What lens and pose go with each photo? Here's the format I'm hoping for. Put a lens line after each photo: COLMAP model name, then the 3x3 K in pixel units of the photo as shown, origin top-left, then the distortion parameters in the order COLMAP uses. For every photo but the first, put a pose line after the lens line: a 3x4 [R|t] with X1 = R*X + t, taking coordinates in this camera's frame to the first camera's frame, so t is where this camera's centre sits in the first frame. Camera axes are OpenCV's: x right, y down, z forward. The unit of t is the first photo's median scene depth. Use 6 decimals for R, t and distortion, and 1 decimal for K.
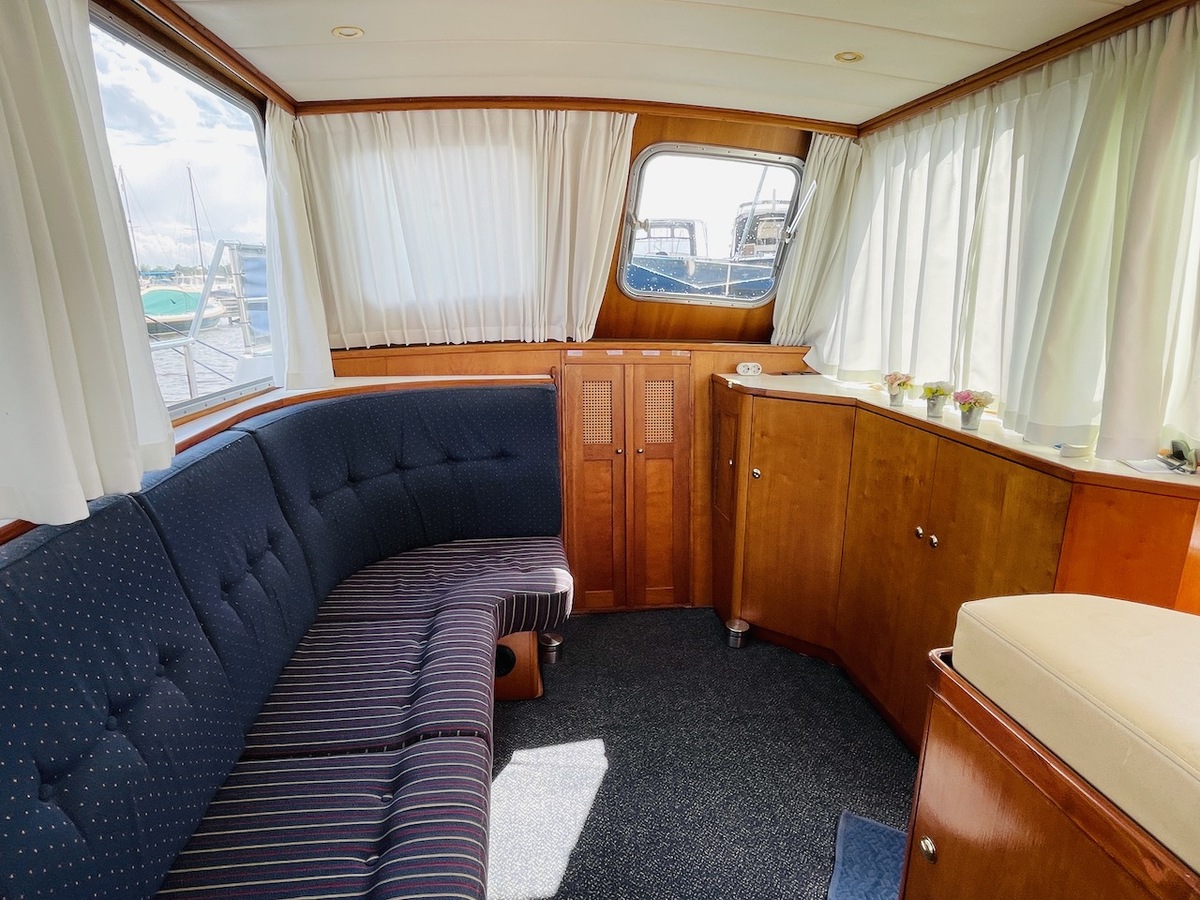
lens RADIAL K [[677.4, 0, 592.3], [0, 677.4, 451.9], [0, 0, 1]] dist [-0.010467, 0.003298]
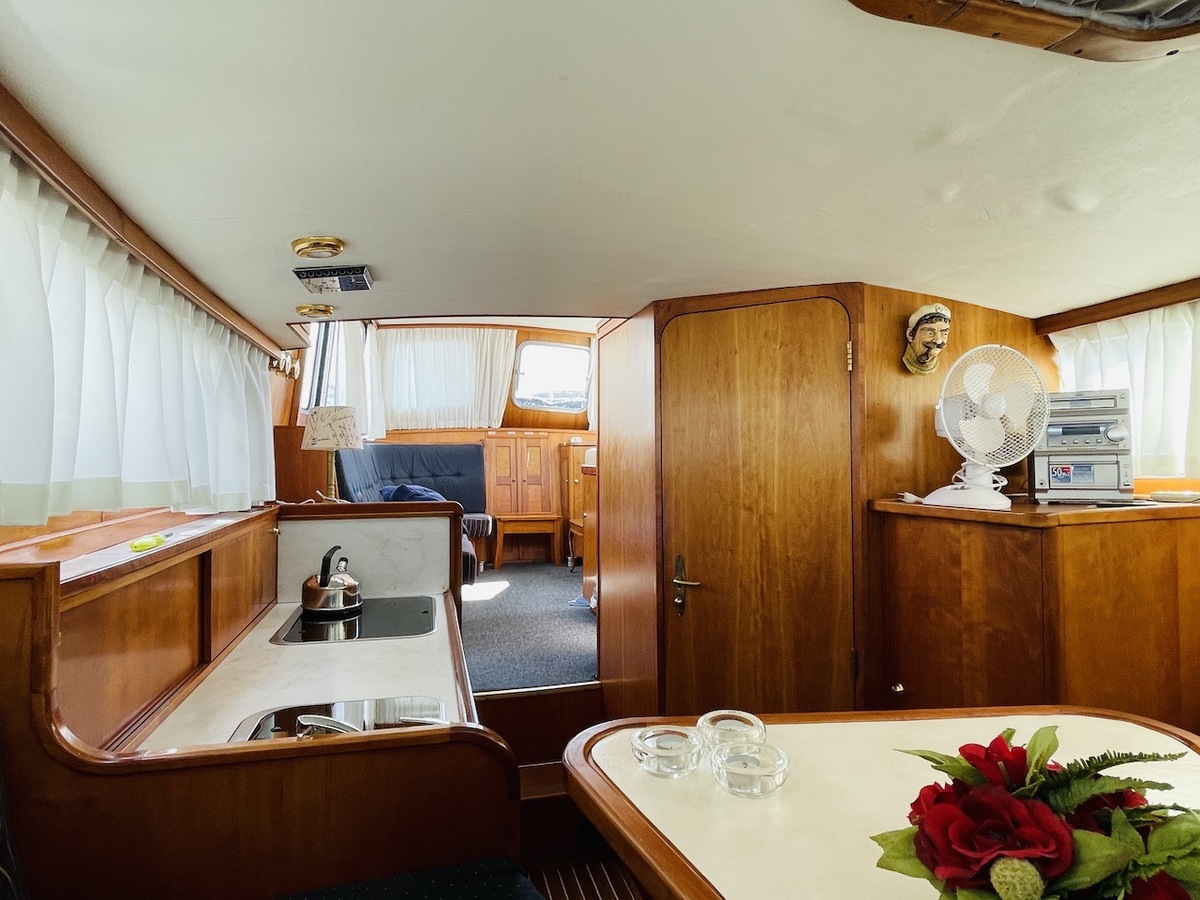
lens RADIAL K [[677.4, 0, 599.4], [0, 677.4, 446.8], [0, 0, 1]] dist [-0.010467, 0.003298]
pose [[0.990749, -0.009519, 0.135374, 0.022594], [0.043235, 0.967699, -0.248374, 0.497794], [-0.128636, 0.251929, 0.959158, -1.201181]]
